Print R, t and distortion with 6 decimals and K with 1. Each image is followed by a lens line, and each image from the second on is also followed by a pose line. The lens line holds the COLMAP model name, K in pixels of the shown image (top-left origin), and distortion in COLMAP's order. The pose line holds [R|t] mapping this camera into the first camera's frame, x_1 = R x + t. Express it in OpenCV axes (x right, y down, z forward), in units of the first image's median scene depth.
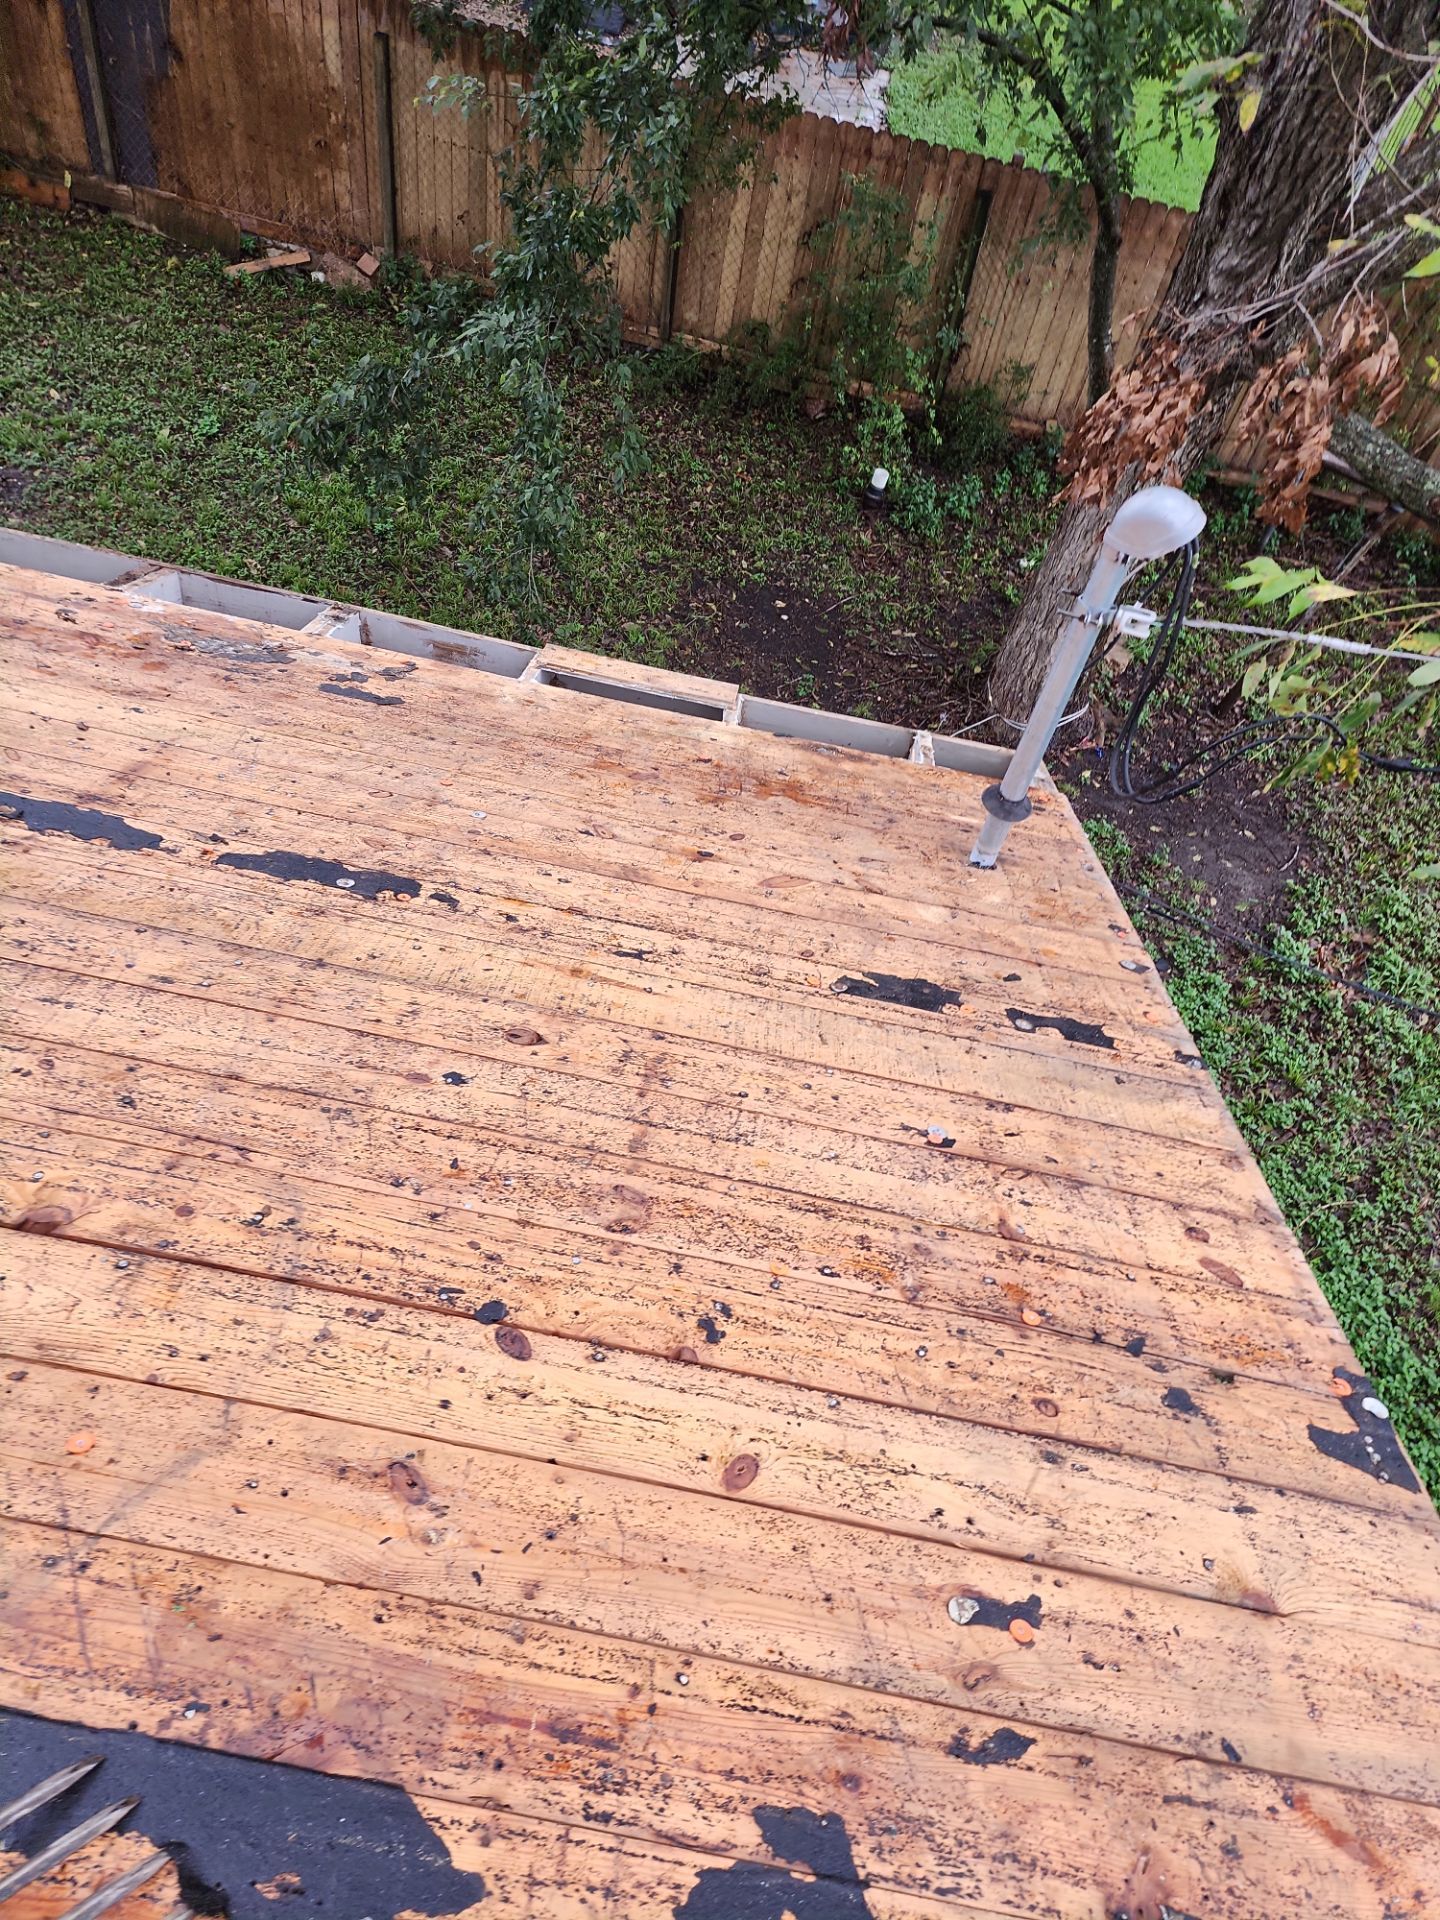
lens RADIAL K [[1300.4, 0, 739.8], [0, 1300.4, 970.7], [0, 0, 1]] dist [0.093372, -0.074636]
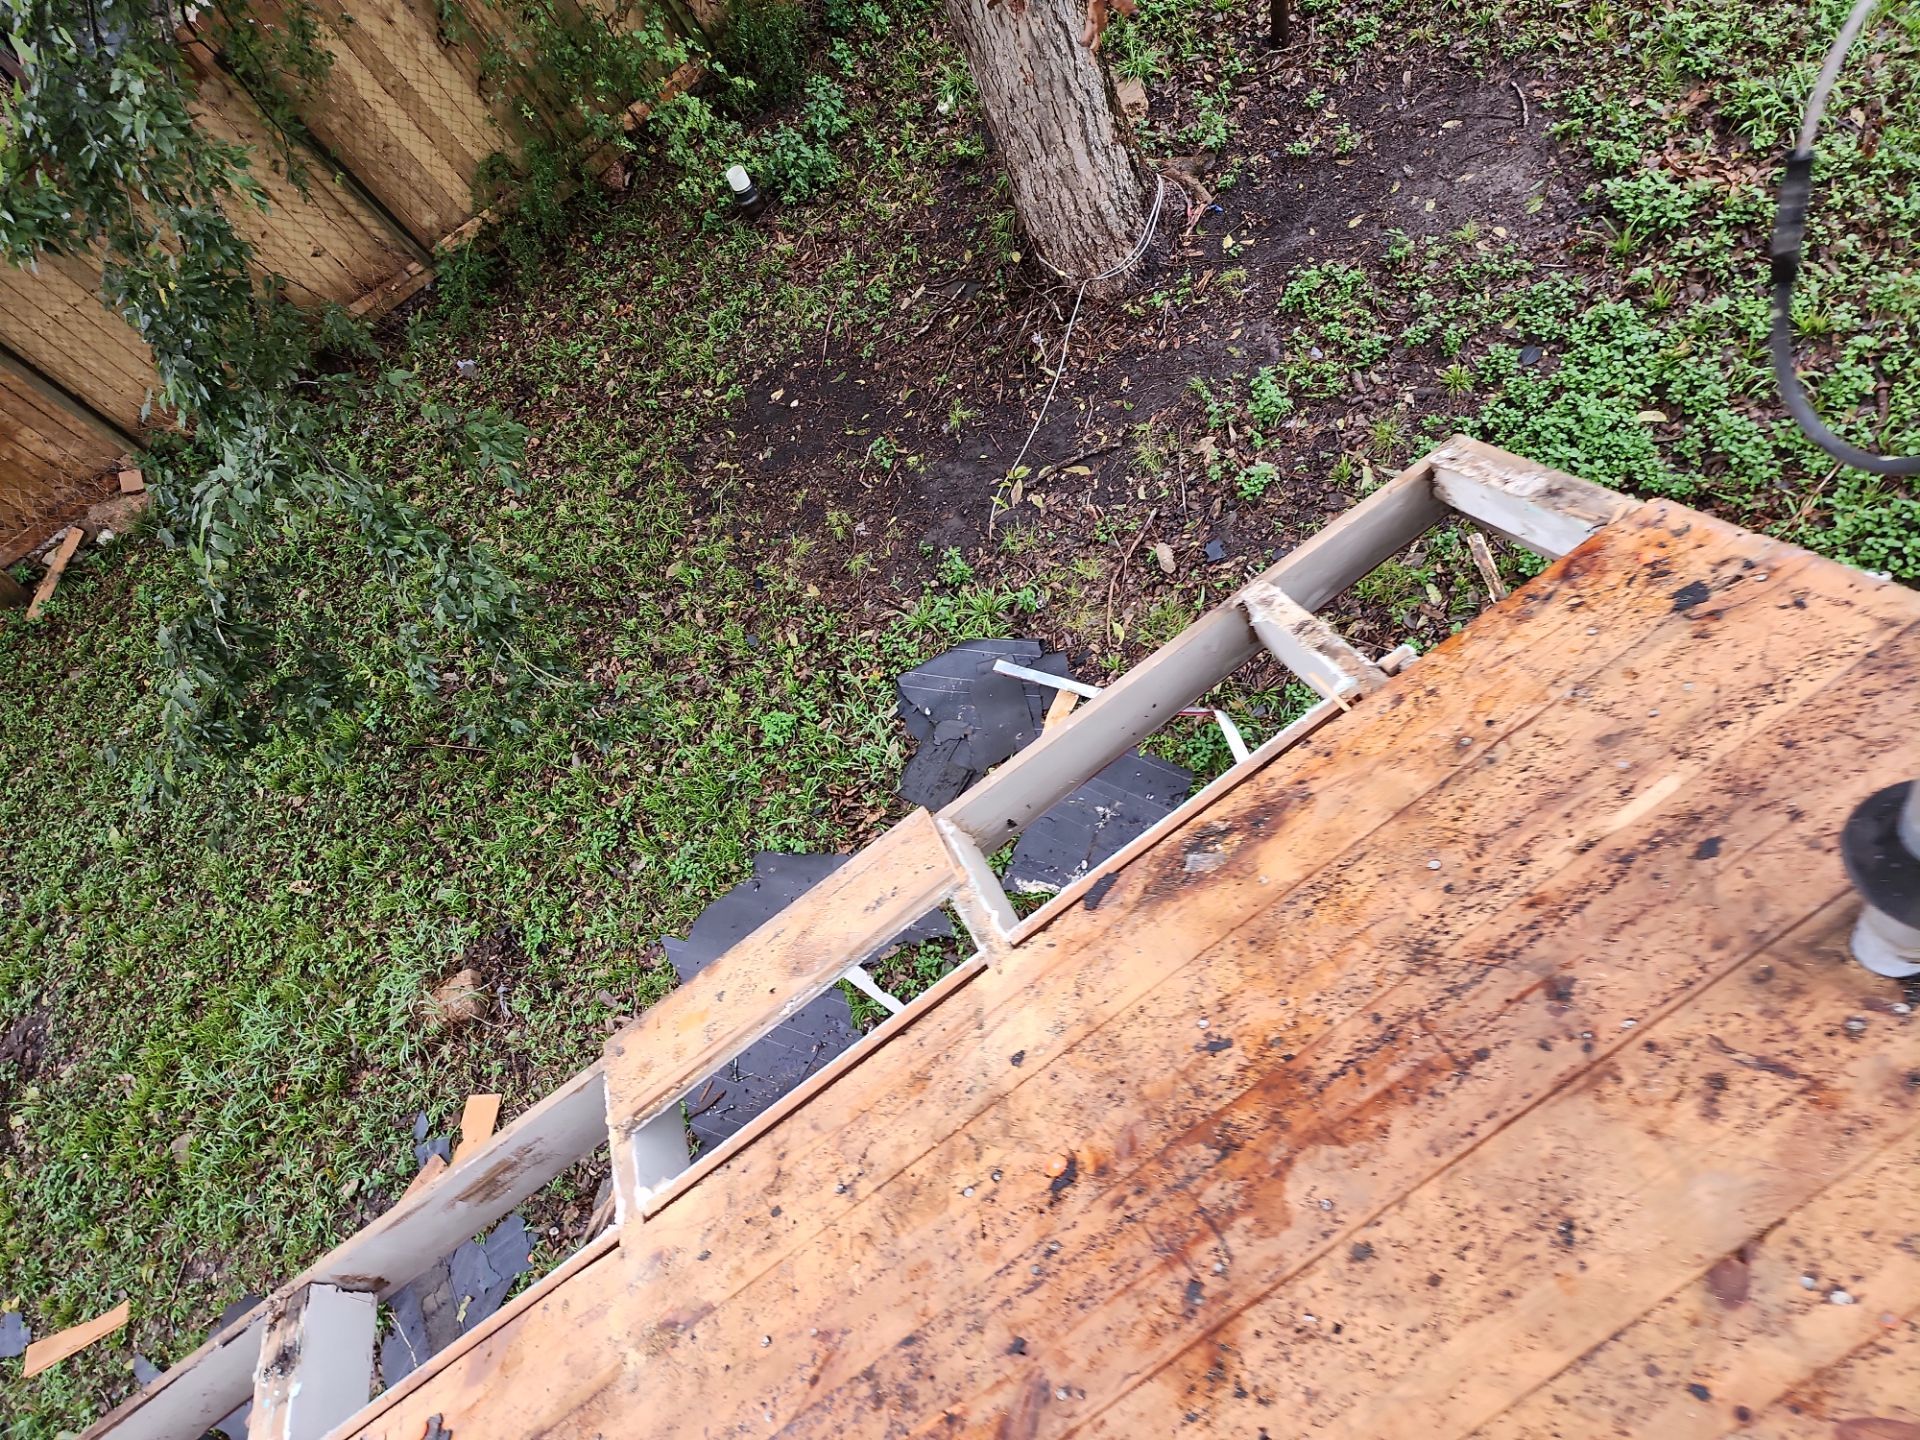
lens RADIAL K [[1300.4, 0, 958.2], [0, 1300.4, 704.6], [0, 0, 1]] dist [0.093372, -0.074636]
pose [[0.668148, -0.738949, -0.086786, 0.037963], [0.743375, 0.667891, 0.036257, -0.119075], [0.031171, -0.088739, 0.995567, 0.246167]]
